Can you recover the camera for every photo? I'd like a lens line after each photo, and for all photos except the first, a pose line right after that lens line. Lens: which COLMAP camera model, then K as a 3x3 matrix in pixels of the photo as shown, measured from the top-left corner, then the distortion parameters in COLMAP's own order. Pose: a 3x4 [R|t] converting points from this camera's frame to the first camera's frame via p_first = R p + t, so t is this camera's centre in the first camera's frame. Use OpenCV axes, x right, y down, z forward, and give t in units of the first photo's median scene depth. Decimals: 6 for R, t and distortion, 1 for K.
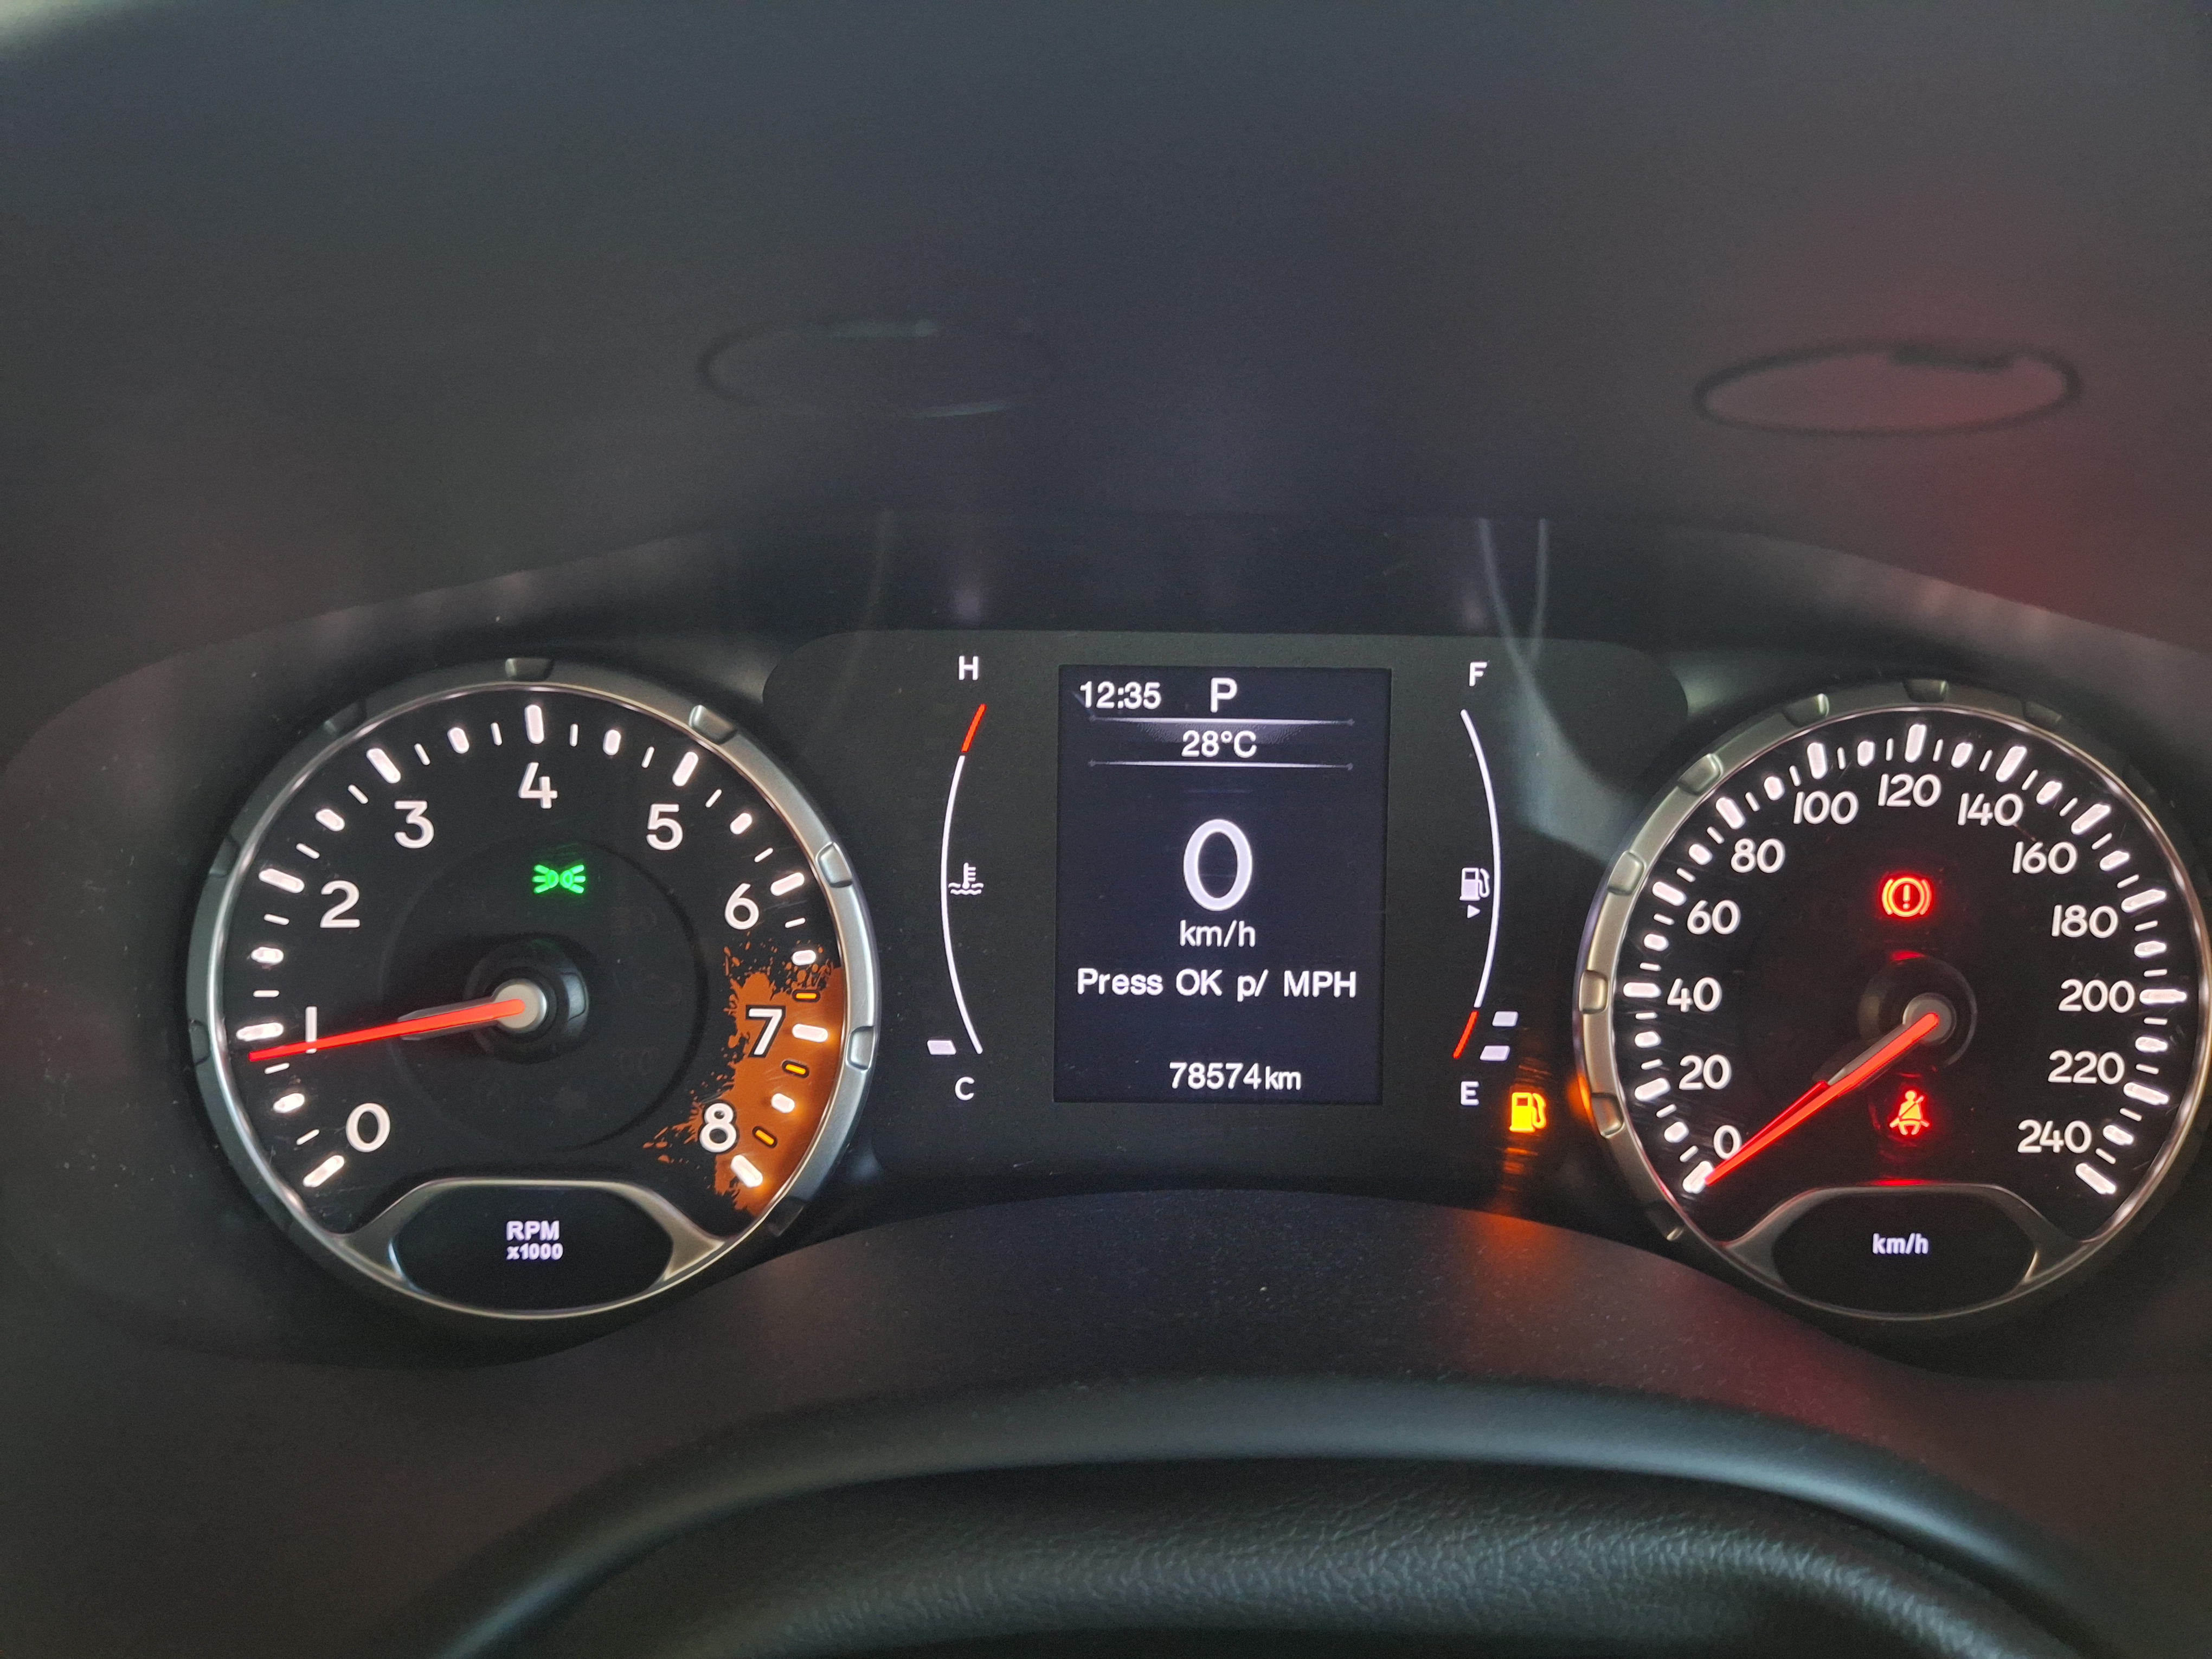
lens RADIAL K [[1558.1, 0, 1102.0], [0, 1558.1, 834.5], [0, 0, 1]] dist [0.020122, -0.004047]
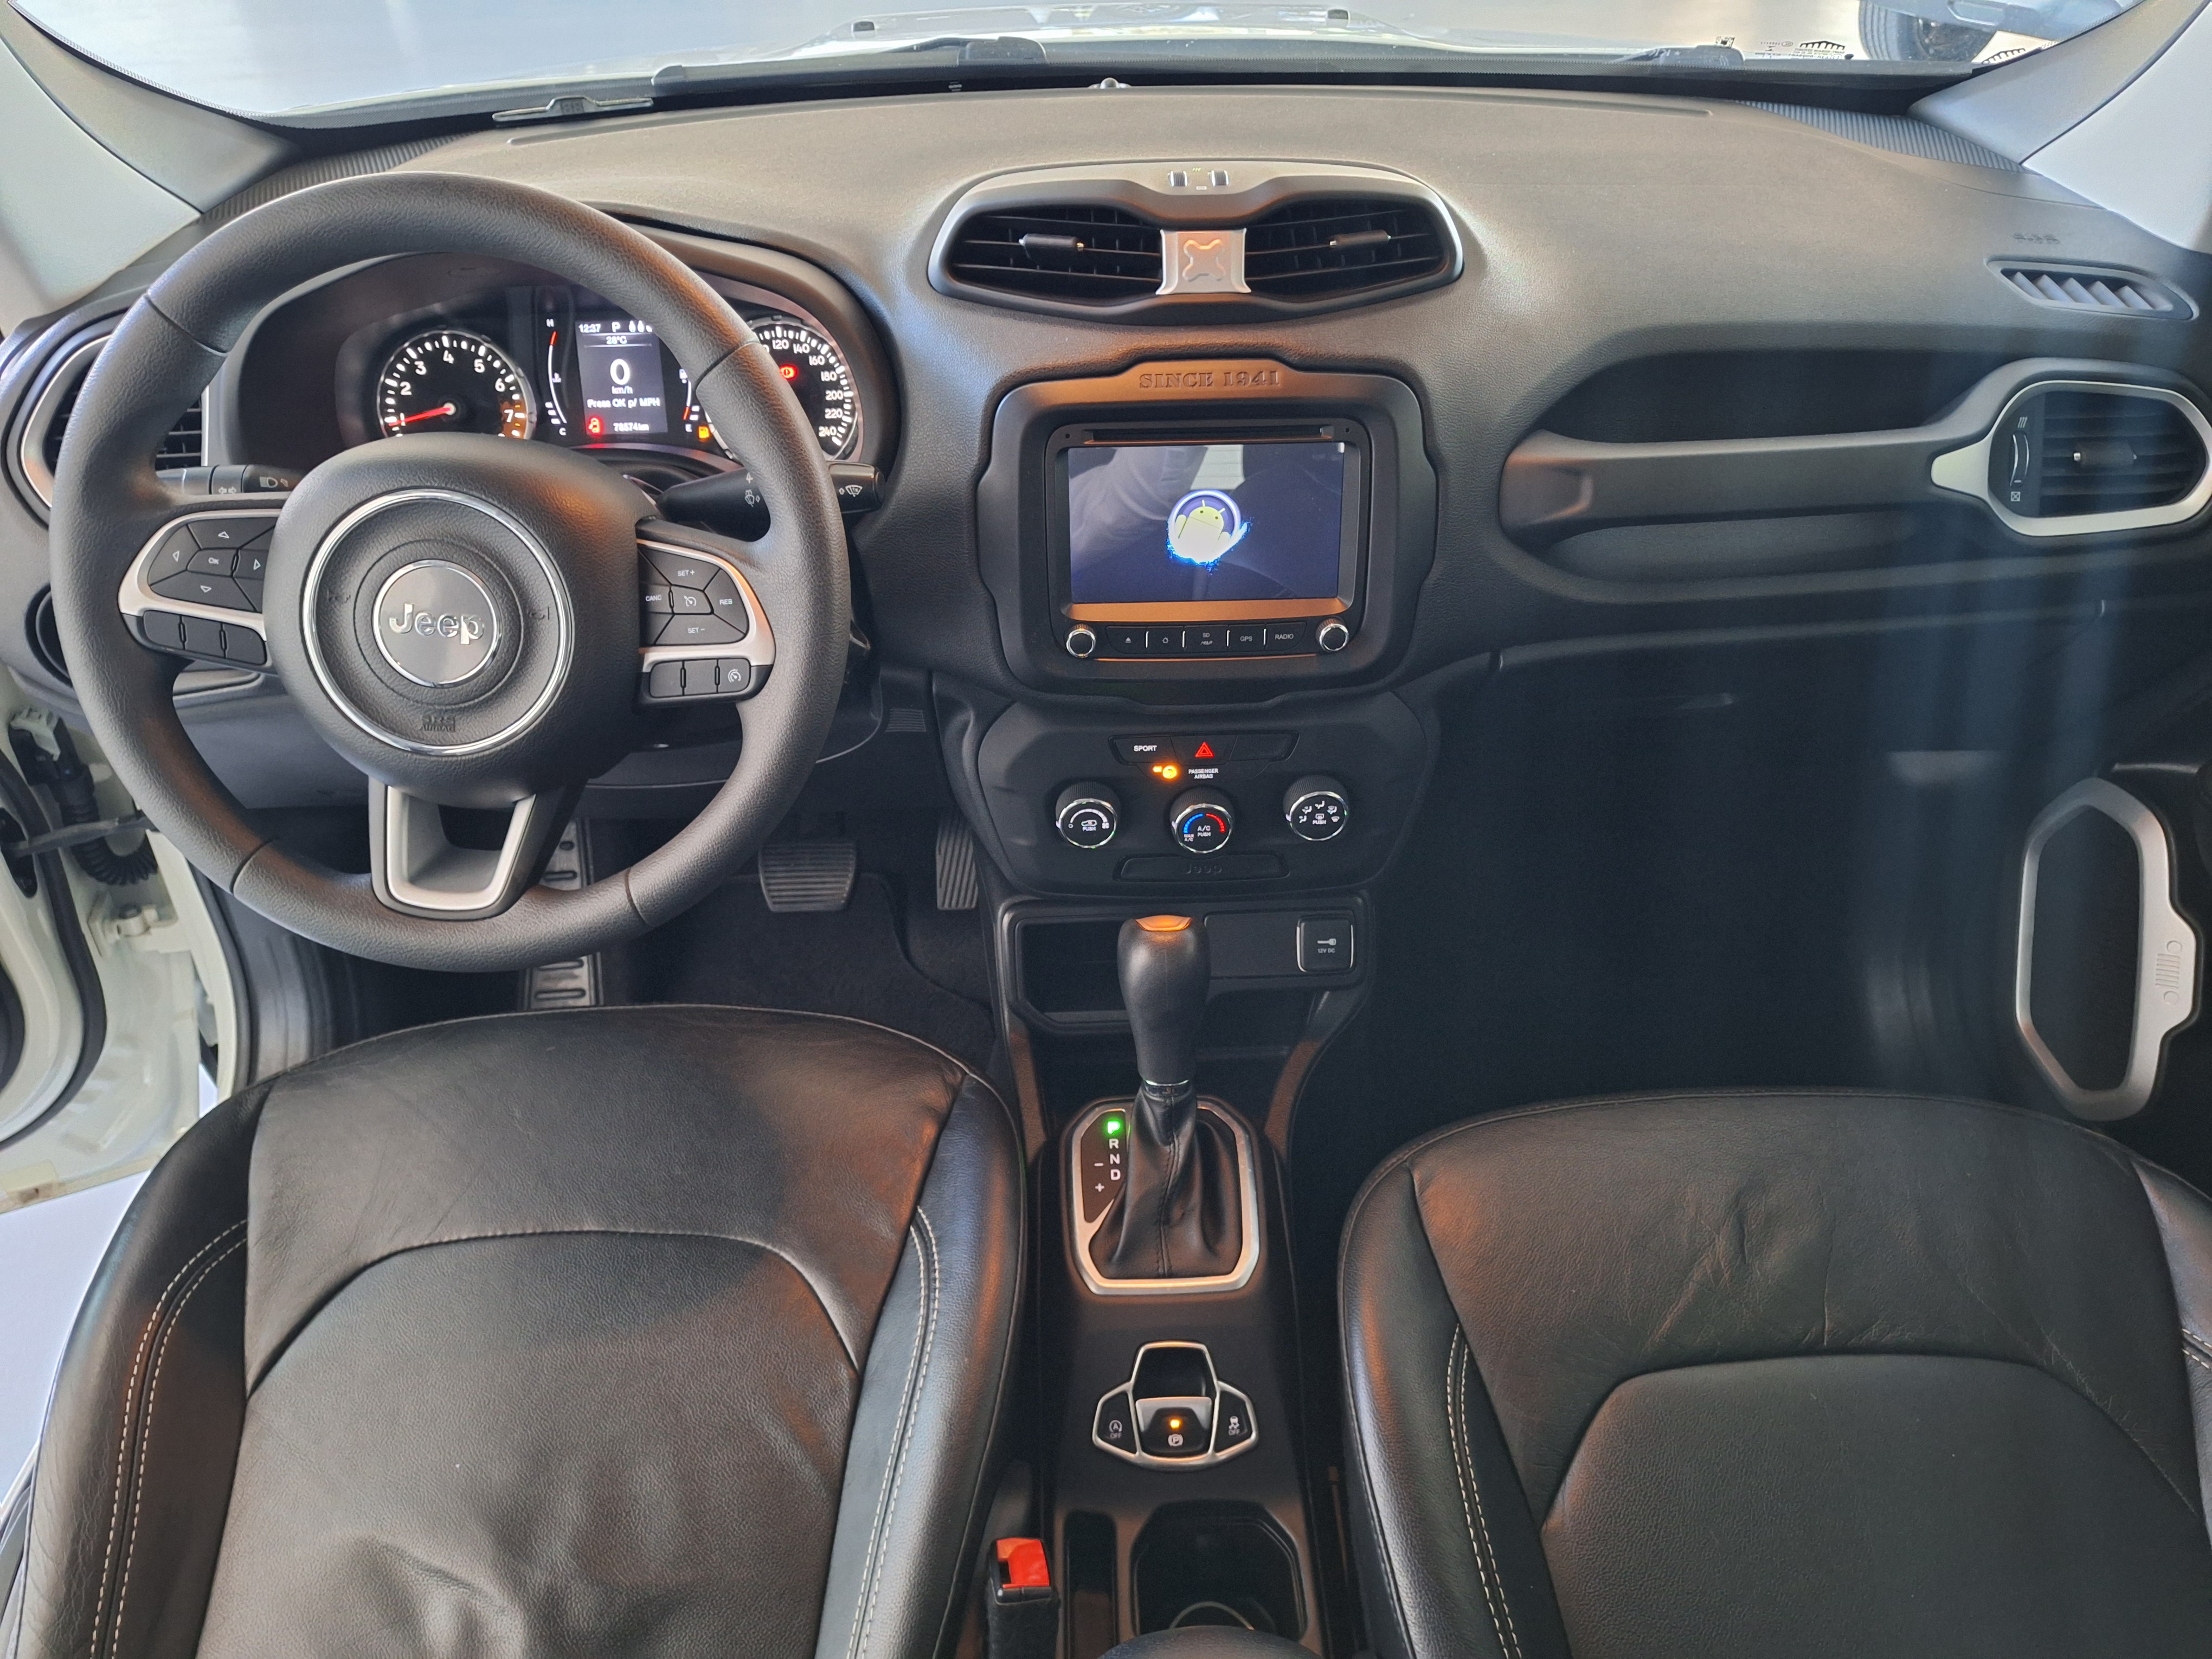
lens RADIAL K [[1558.1, 0, 1108.2], [0, 1558.1, 821.8], [0, 0, 1]] dist [0.020122, -0.004047]
pose [[0.998652, -0.036336, -0.037058, 1.480585], [0.042595, 0.981775, 0.185210, 0.478578], [0.029652, -0.186539, 0.982000, -3.225095]]
